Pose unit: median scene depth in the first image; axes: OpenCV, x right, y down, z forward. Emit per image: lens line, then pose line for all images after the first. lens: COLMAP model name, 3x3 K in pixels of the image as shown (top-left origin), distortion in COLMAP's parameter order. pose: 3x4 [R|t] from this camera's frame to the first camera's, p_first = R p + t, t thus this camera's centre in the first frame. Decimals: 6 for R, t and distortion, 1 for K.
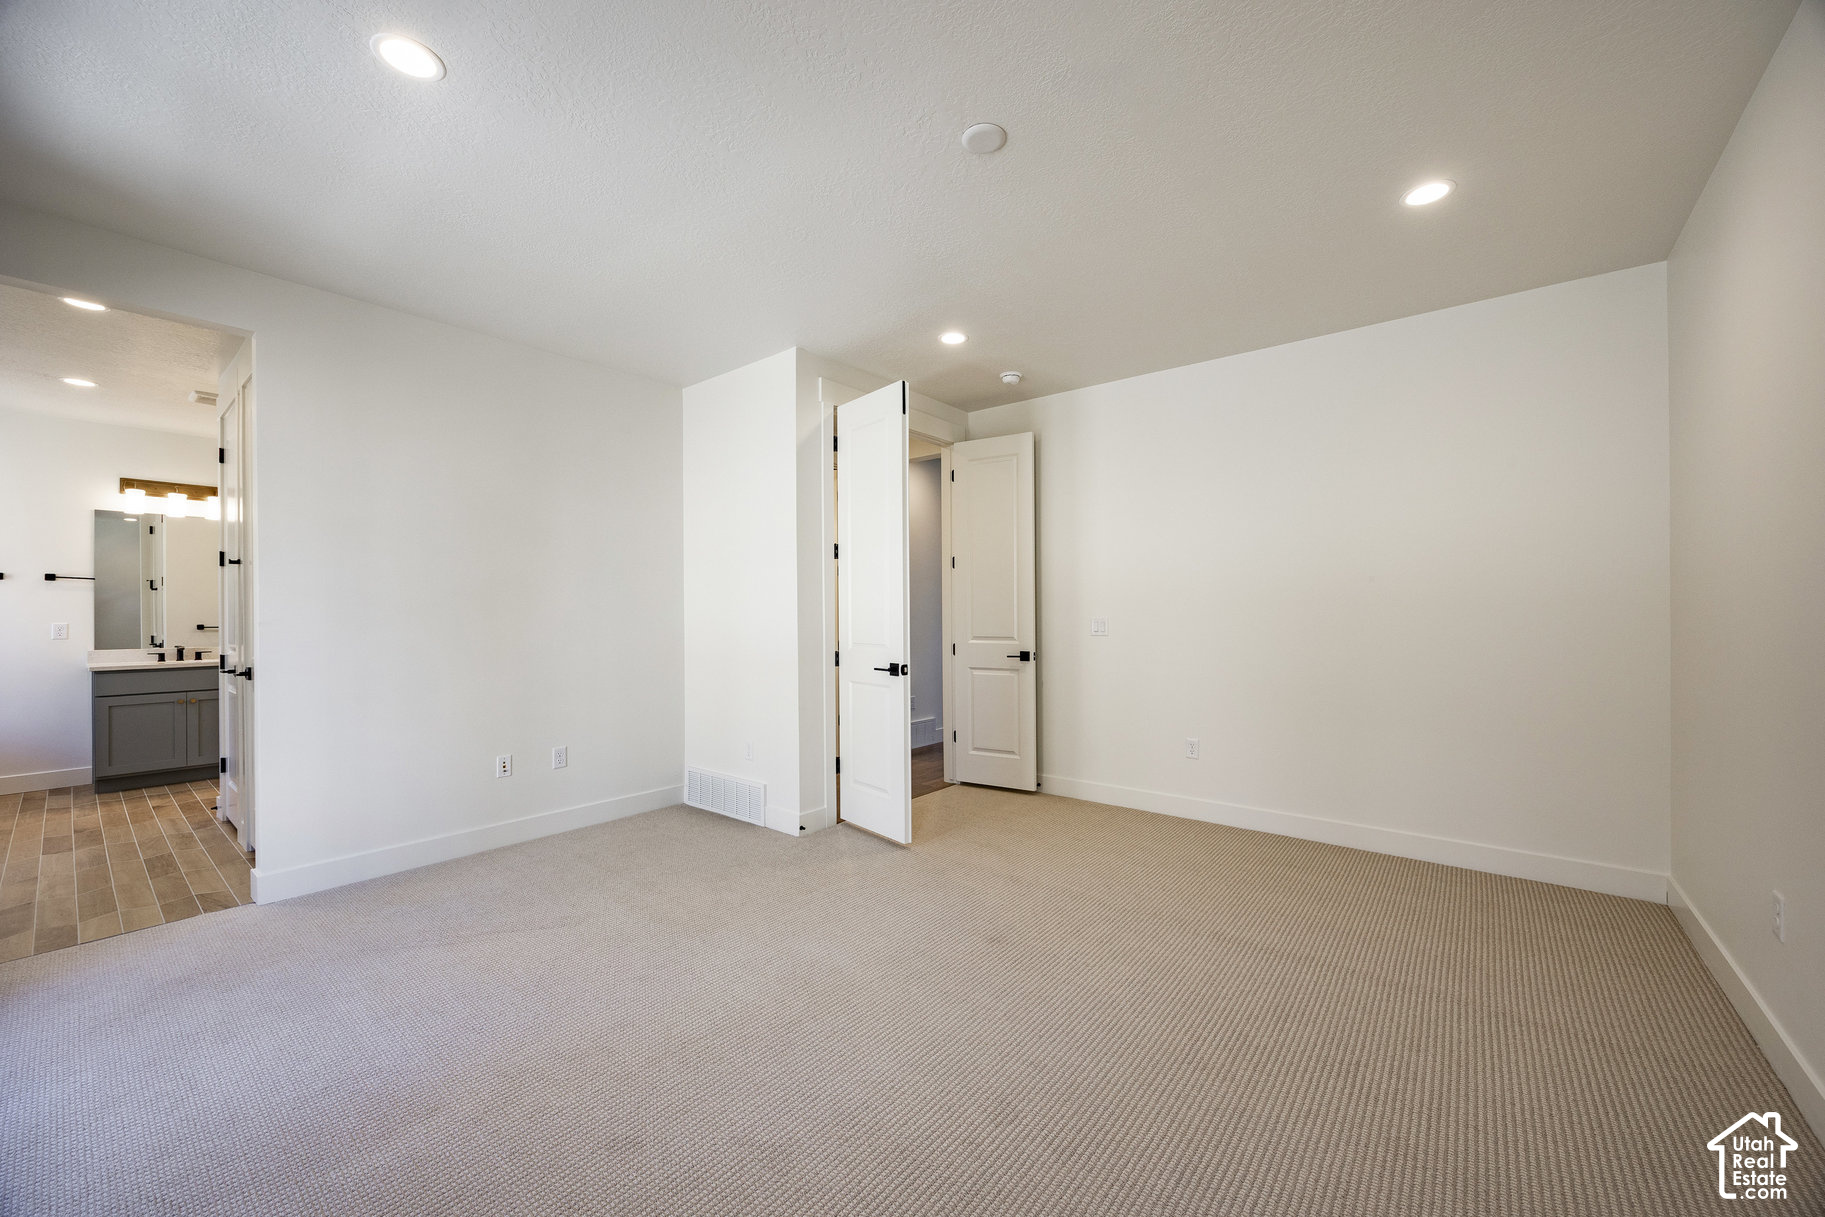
lens RADIAL K [[685.5, 0, 908.0], [0, 685.5, 609.4], [0, 0, 1]] dist [-0.006840, -0.000068]
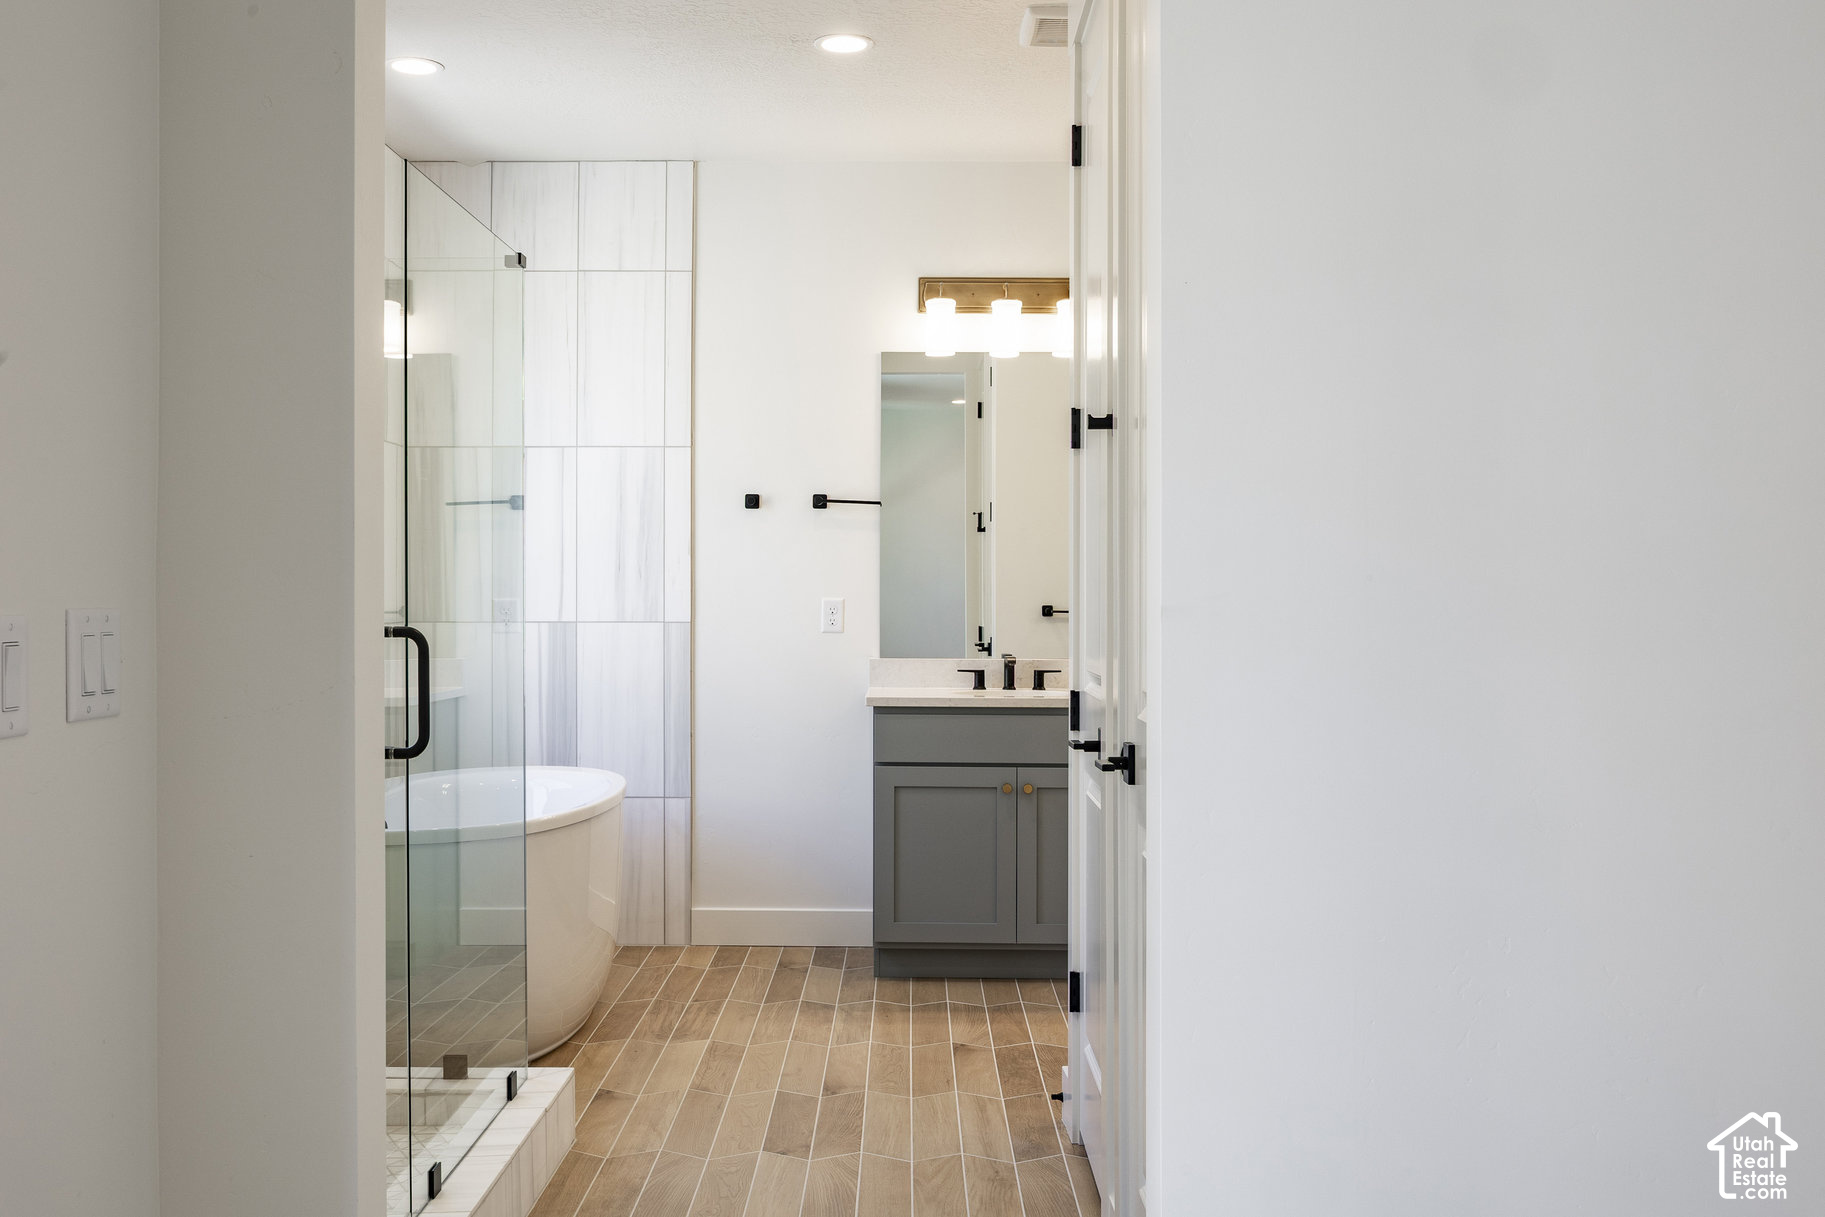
lens RADIAL K [[1943.6, 0, 911.5], [0, 1943.6, 605.6], [0, 0, 1]] dist [-0.010005, 0.000000]
pose [[0.638655, 0.015721, -0.769333, -0.183226], [-0.004541, 0.999851, 0.016662, 0.002303], [0.769480, -0.007148, 0.638631, 0.186330]]
